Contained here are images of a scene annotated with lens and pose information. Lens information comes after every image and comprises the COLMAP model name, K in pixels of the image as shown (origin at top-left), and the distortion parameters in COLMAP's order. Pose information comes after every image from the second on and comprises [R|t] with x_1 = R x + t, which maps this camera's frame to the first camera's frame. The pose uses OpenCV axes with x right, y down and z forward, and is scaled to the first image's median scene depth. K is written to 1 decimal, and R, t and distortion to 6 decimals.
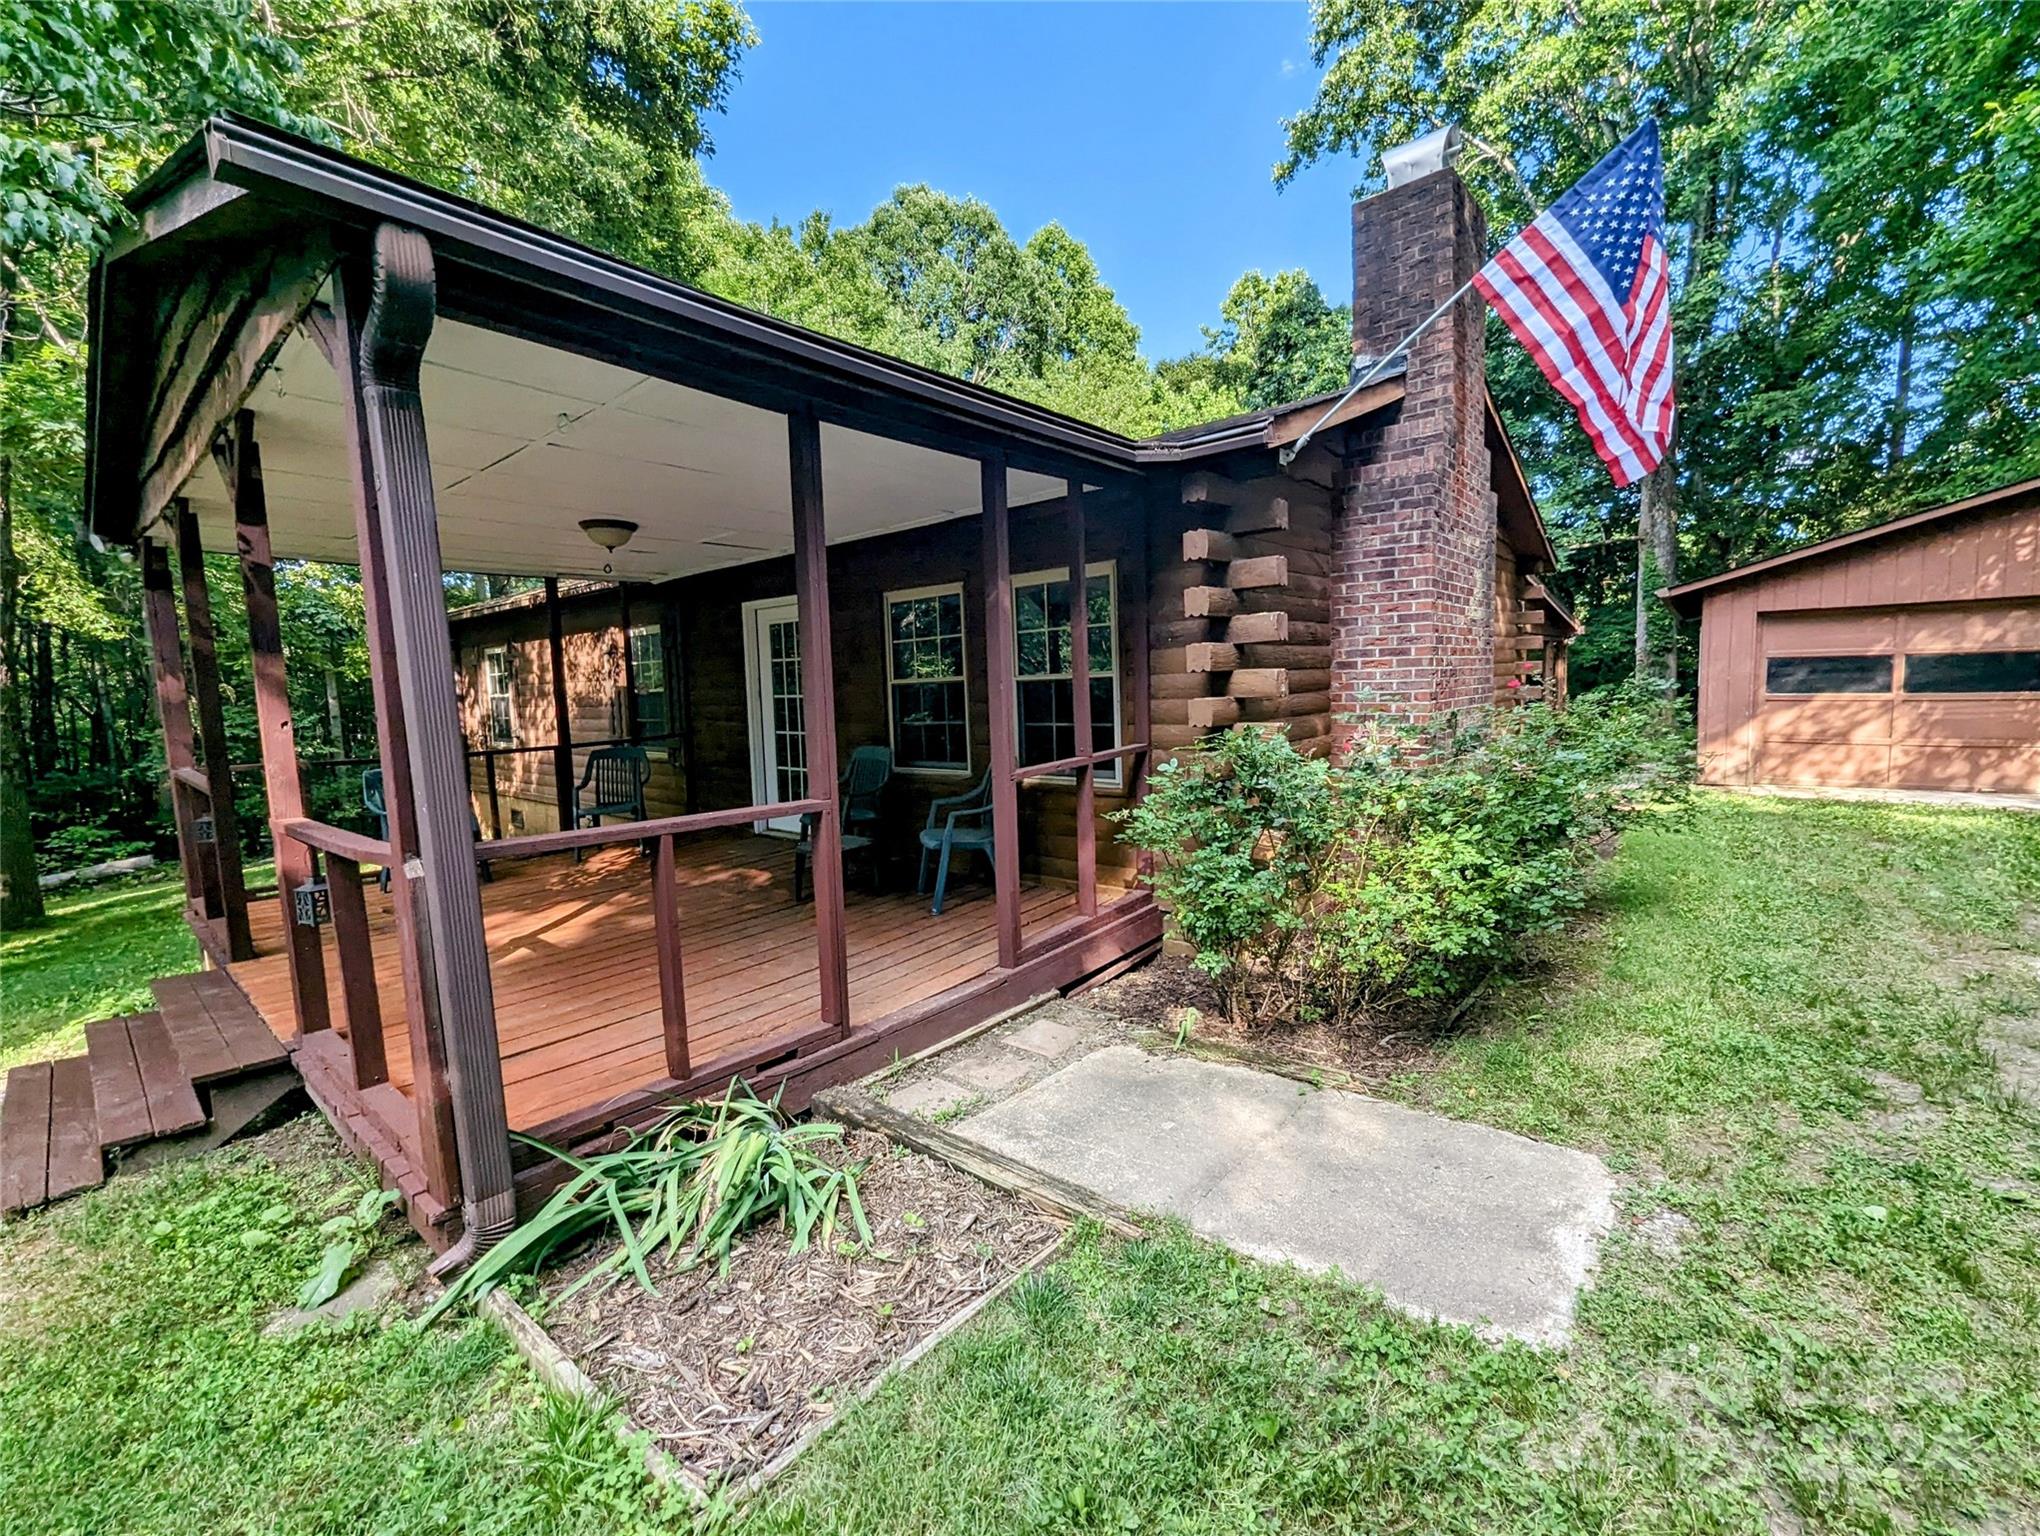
lens RADIAL K [[846.6, 0, 1026.3], [0, 846.6, 761.5], [0, 0, 1]] dist [0.001005, -0.000300]
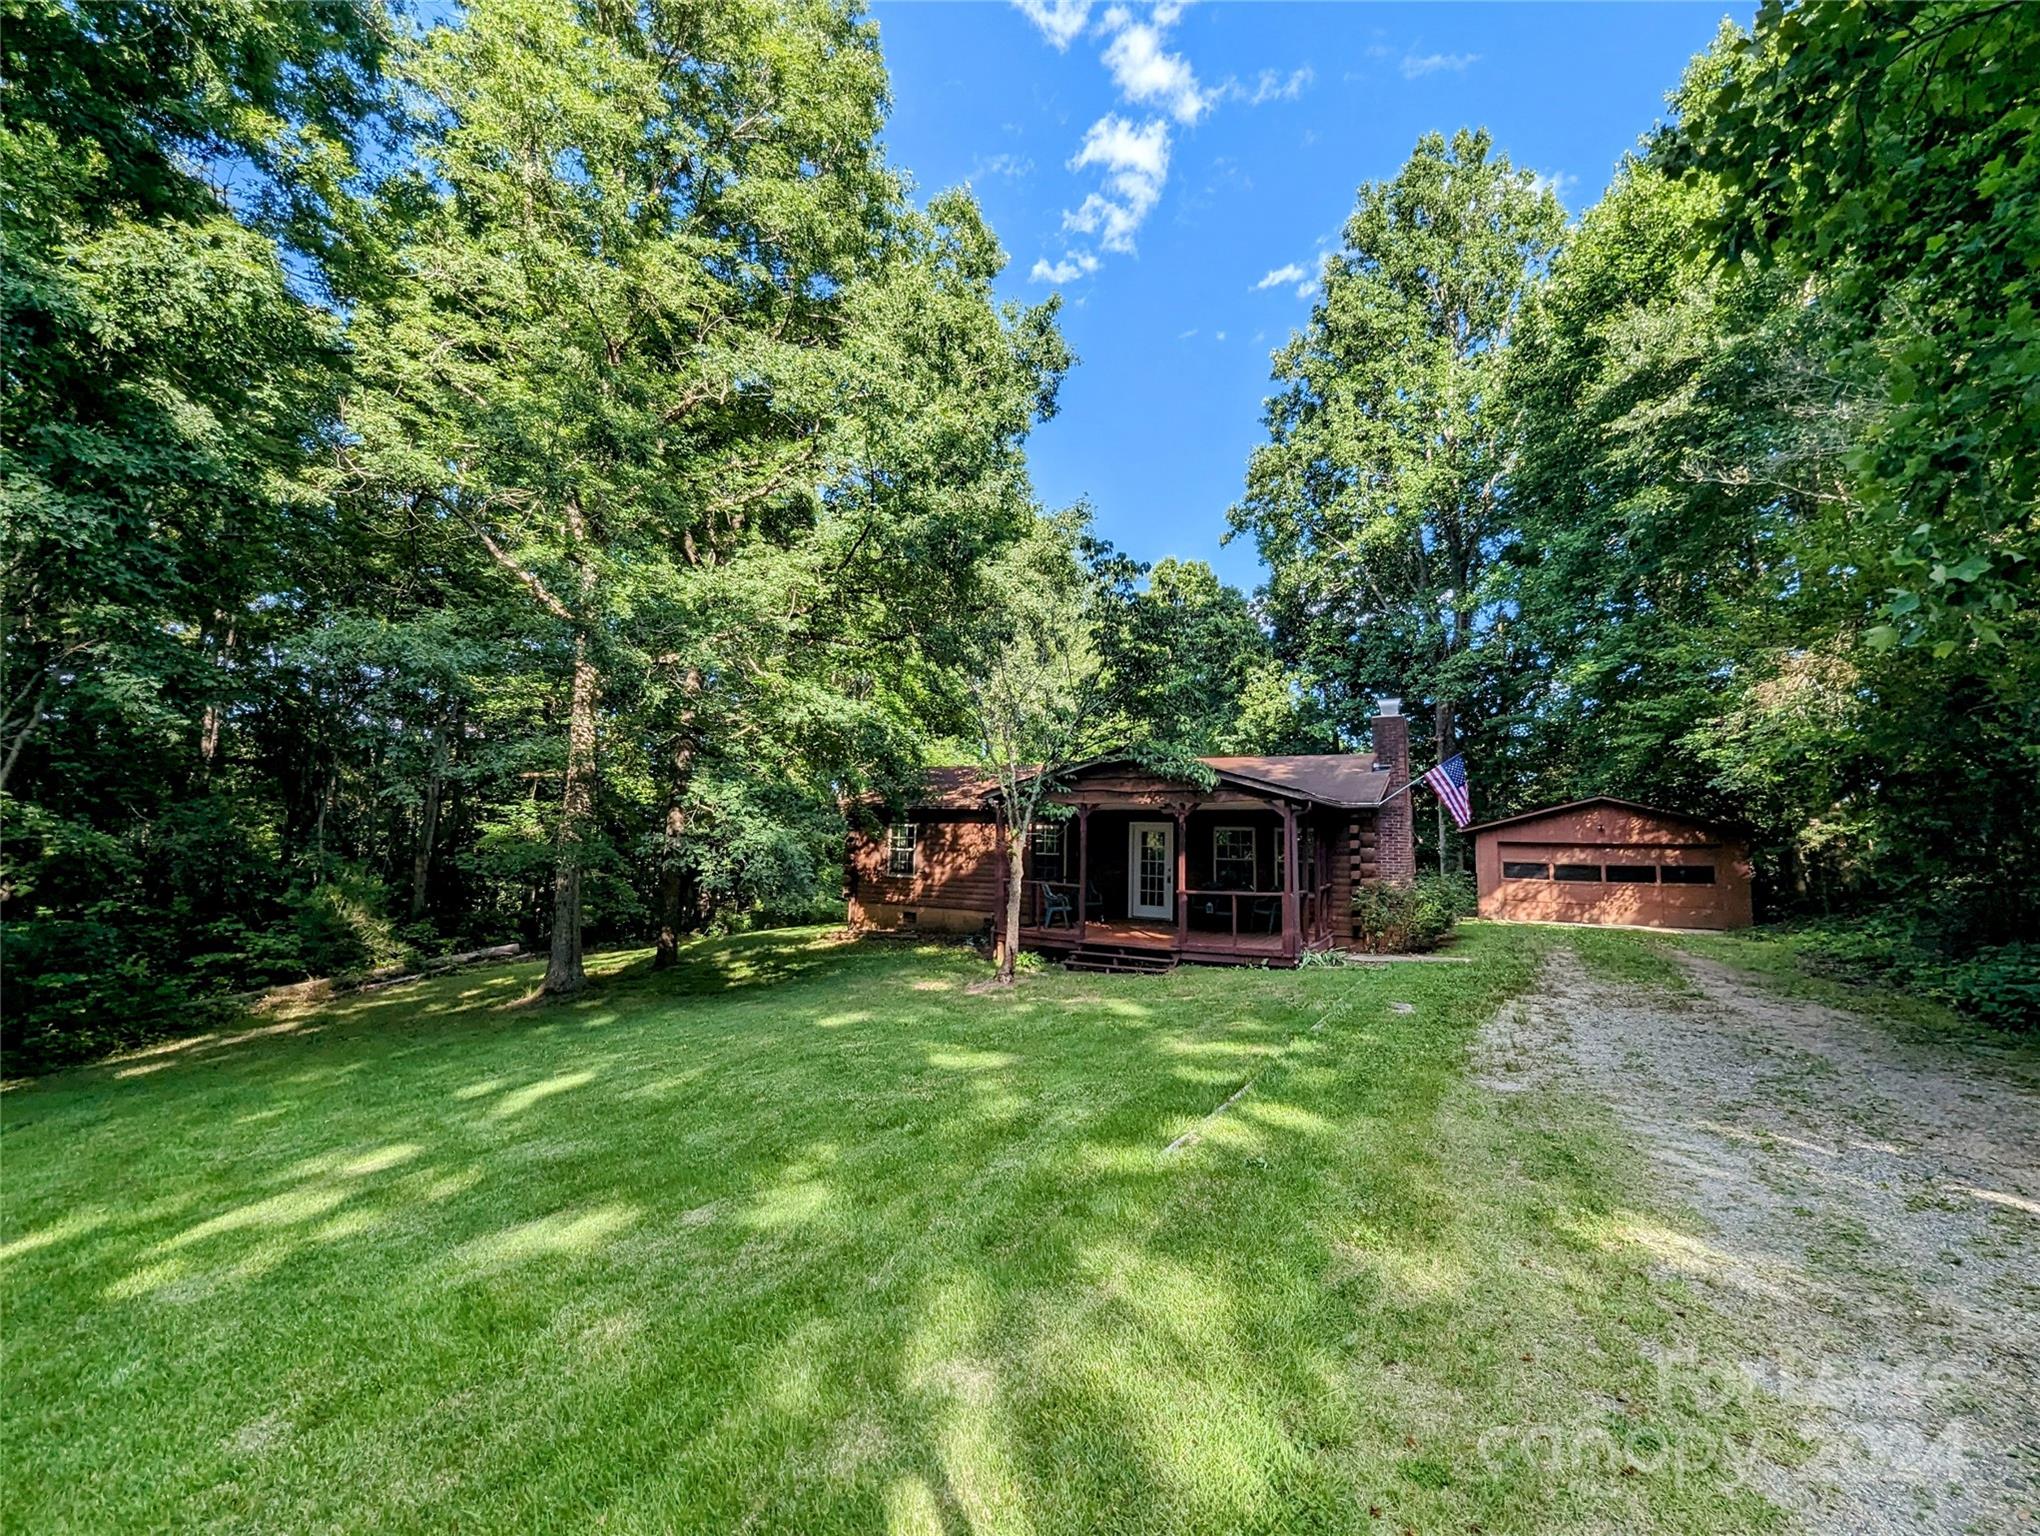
lens RADIAL K [[846.6, 0, 1024.4], [0, 846.6, 763.0], [0, 0, 1]] dist [0.001005, -0.000300]
pose [[0.982279, 0.066900, 0.175079, -0.863740], [-0.033738, 0.981982, -0.185939, 0.090207], [-0.184364, 0.176737, 0.966837, -1.084185]]
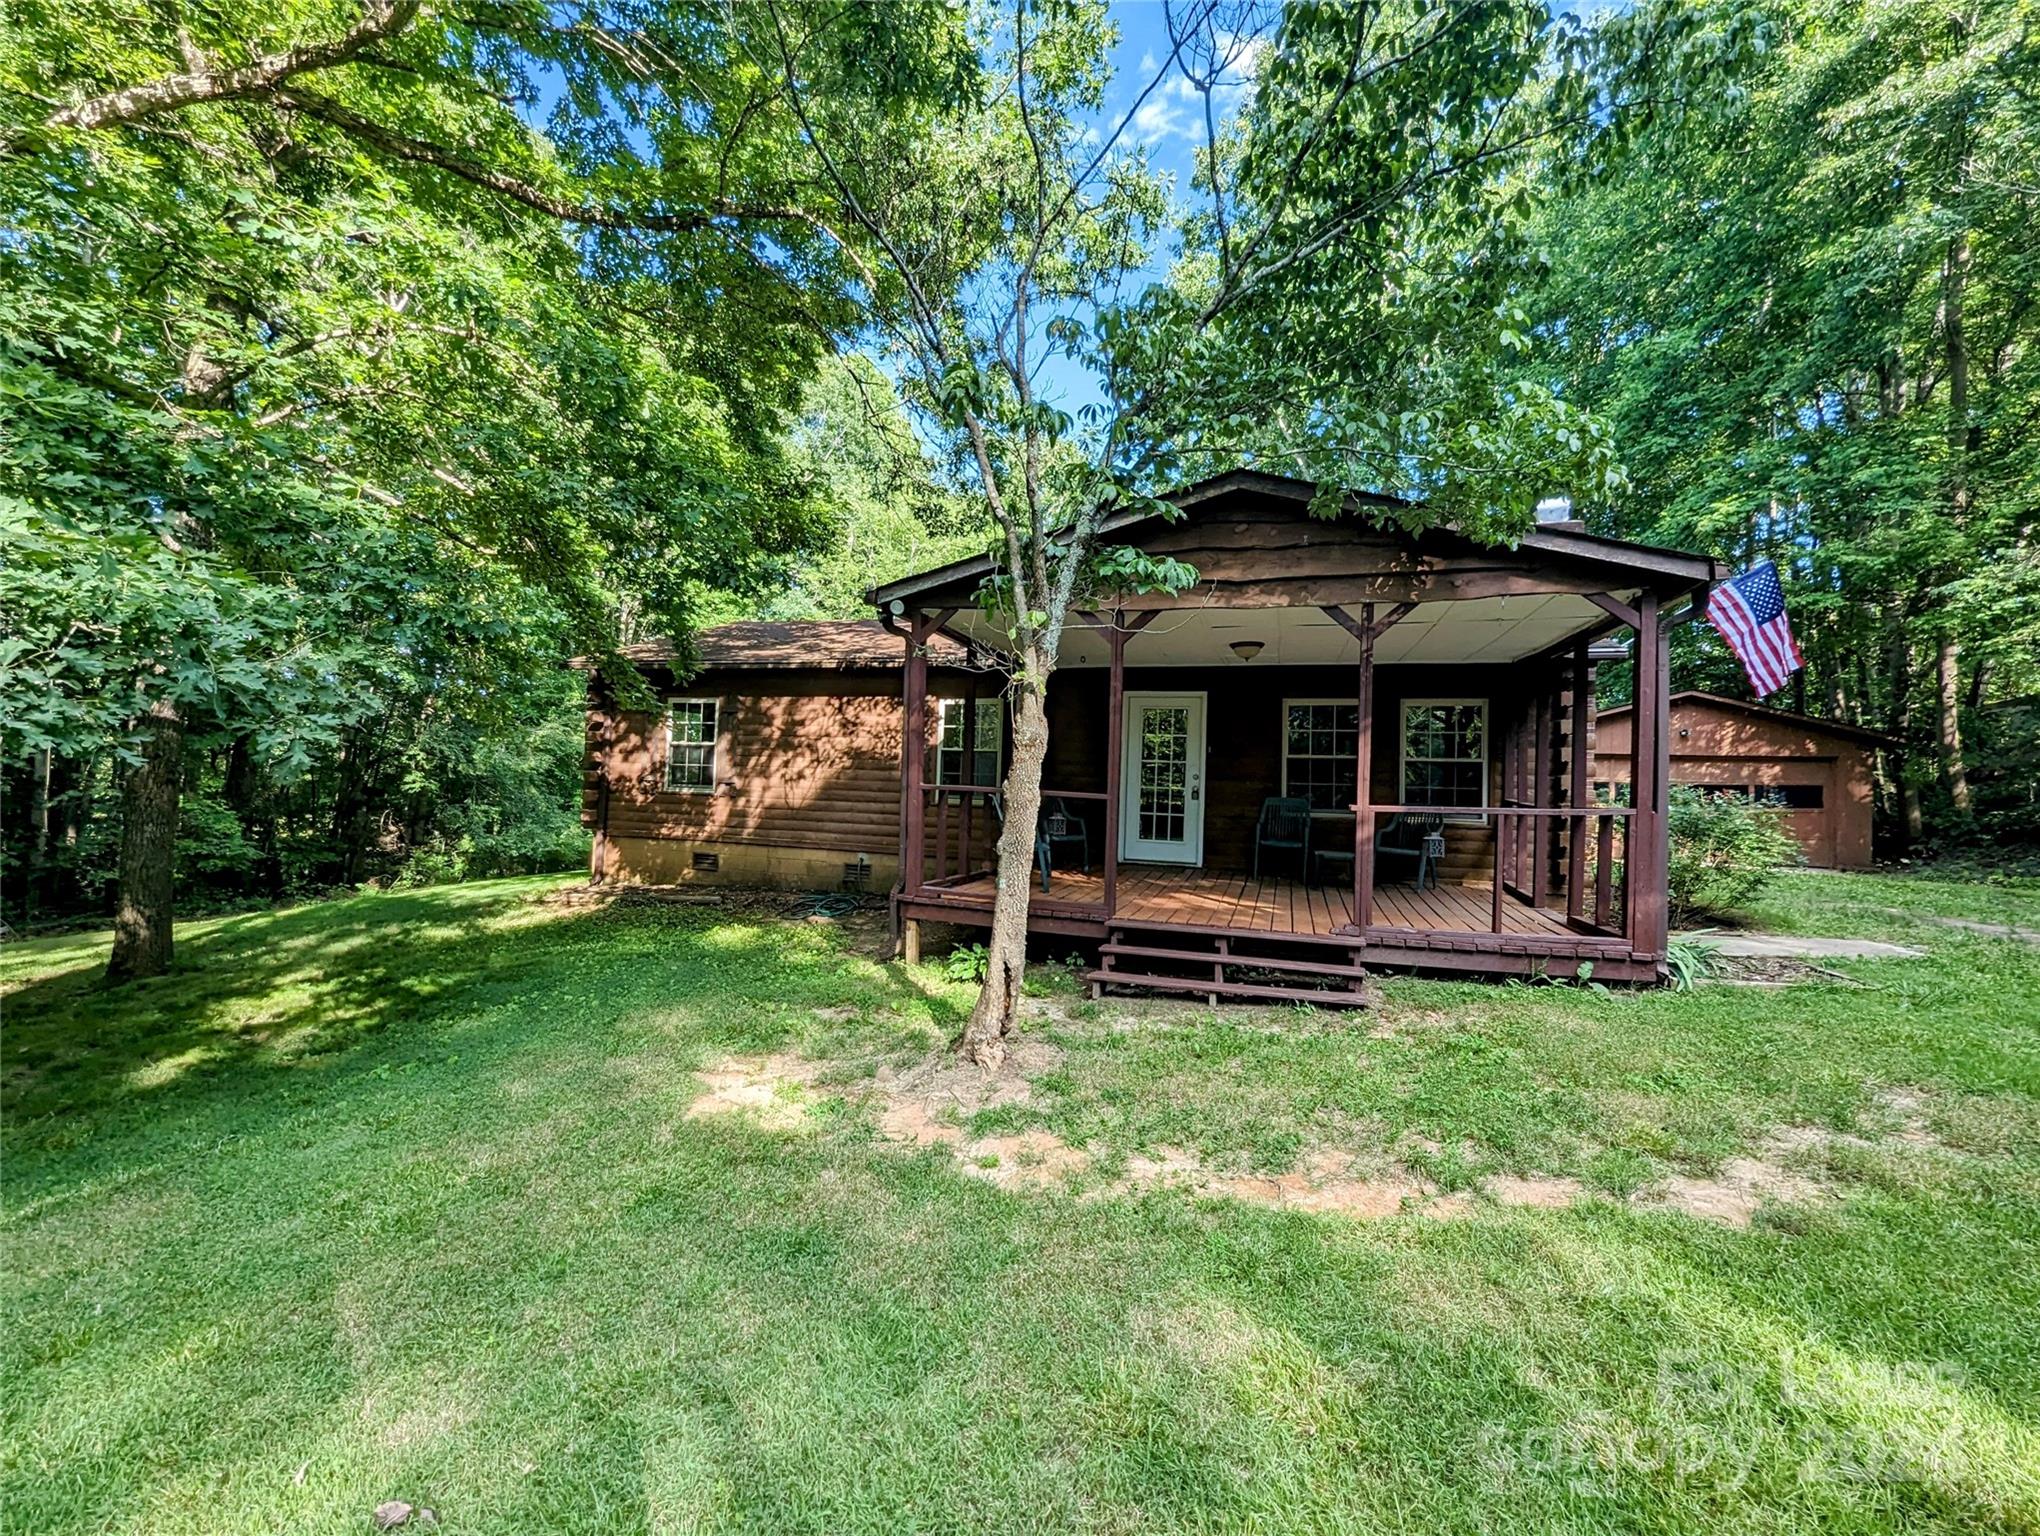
lens RADIAL K [[846.6, 0, 1023.4], [0, 846.6, 761.0], [0, 0, 1]] dist [0.001005, -0.000300]
pose [[0.918846, 0.068560, 0.388616, -0.806632], [-0.022950, 0.992409, -0.120819, 0.073915], [-0.393949, 0.102095, 0.913444, -0.139786]]
